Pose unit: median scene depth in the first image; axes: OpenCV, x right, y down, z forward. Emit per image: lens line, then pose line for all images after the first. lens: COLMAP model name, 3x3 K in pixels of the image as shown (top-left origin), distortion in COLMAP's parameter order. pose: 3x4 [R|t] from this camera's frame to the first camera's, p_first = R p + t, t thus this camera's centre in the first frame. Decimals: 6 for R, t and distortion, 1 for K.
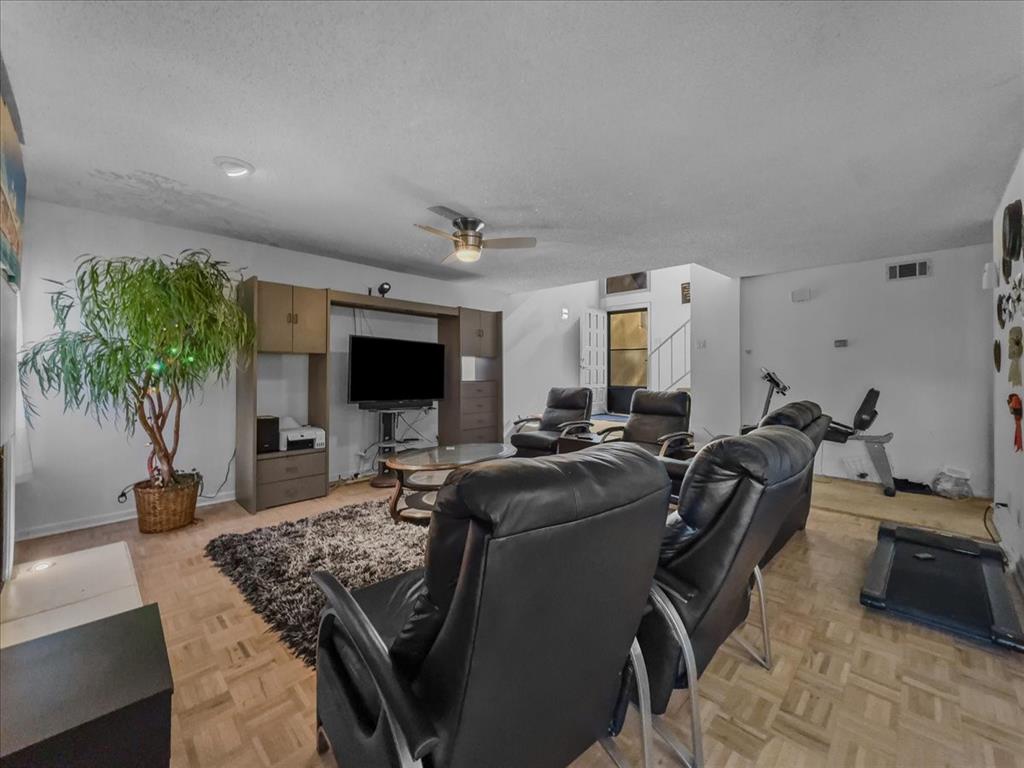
lens RADIAL K [[415.8, 0, 518.3], [0, 415.8, 372.1], [0, 0, 1]] dist [0.002686, -0.000077]
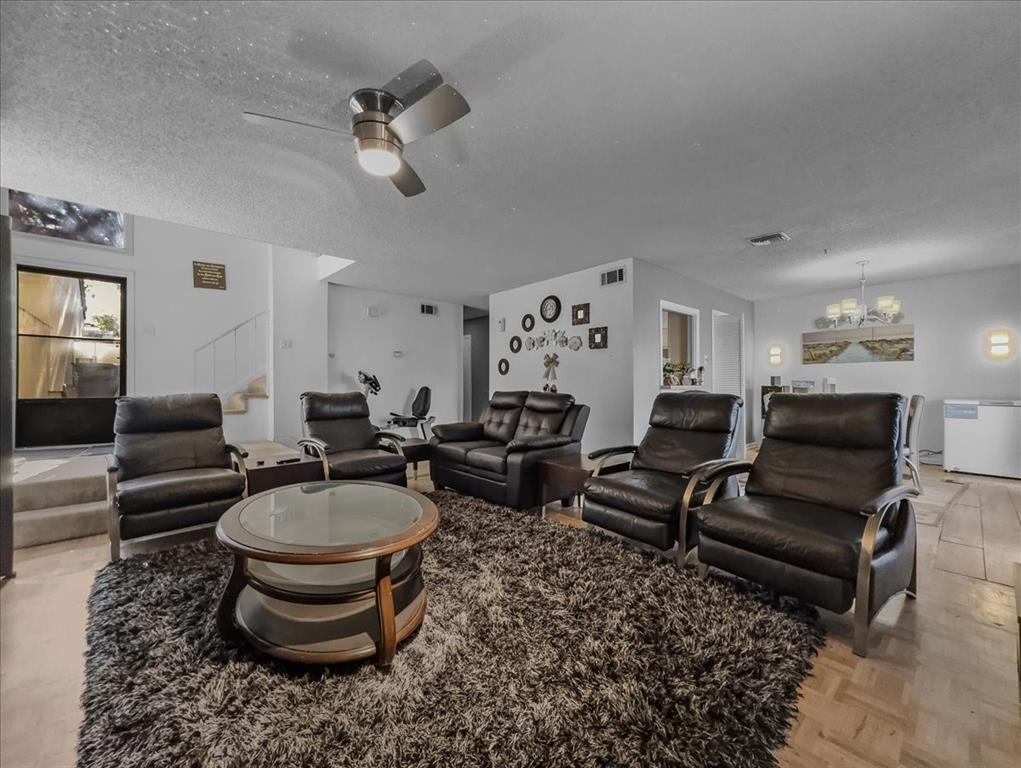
lens RADIAL K [[405.4, 0, 515.7], [0, 405.4, 385.3], [0, 0, 1]] dist [0.002908, 0.000123]
pose [[0.053816, -0.002789, 0.998547, -0.708093], [0.004679, 0.999986, 0.002541, 0.040938], [-0.998540, 0.004536, 0.053828, 0.797792]]
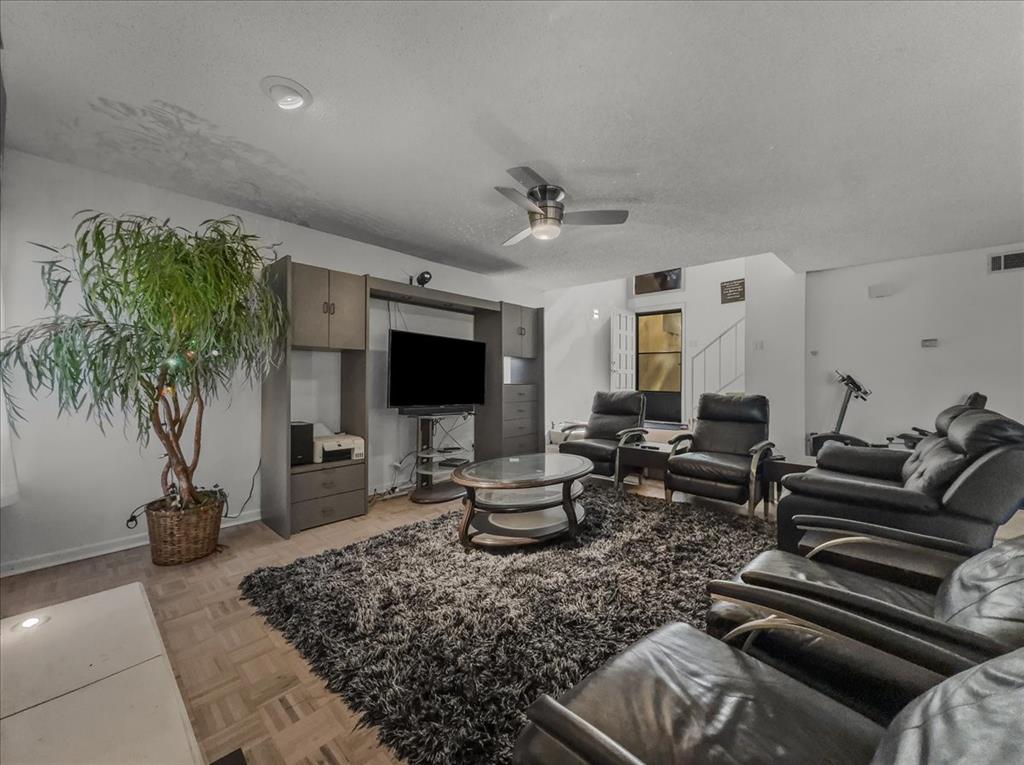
lens RADIAL K [[408.7, 0, 512.0], [0, 408.7, 382.5], [0, 0, 1]] dist [0.005789, 0.000239]
pose [[0.999892, 0.003609, 0.014271, -0.203119], [-0.003726, 0.999959, 0.008217, 0.017958], [-0.014240, -0.008269, 0.999864, 0.174928]]
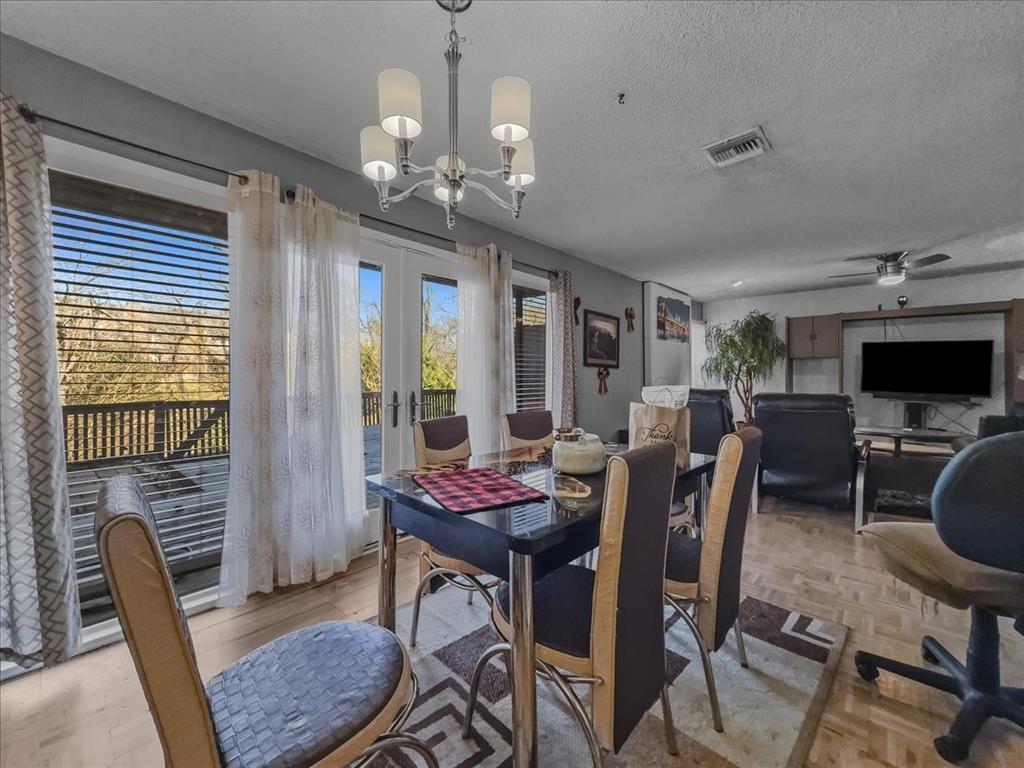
lens RADIAL K [[415.8, 0, 518.3], [0, 415.8, 372.1], [0, 0, 1]] dist [0.002686, -0.000077]
pose [[0.035282, -0.002014, -0.999375, 1.179595], [-0.001794, 0.999996, -0.002079, 0.017142], [0.999376, 0.001866, 0.035278, -0.225948]]
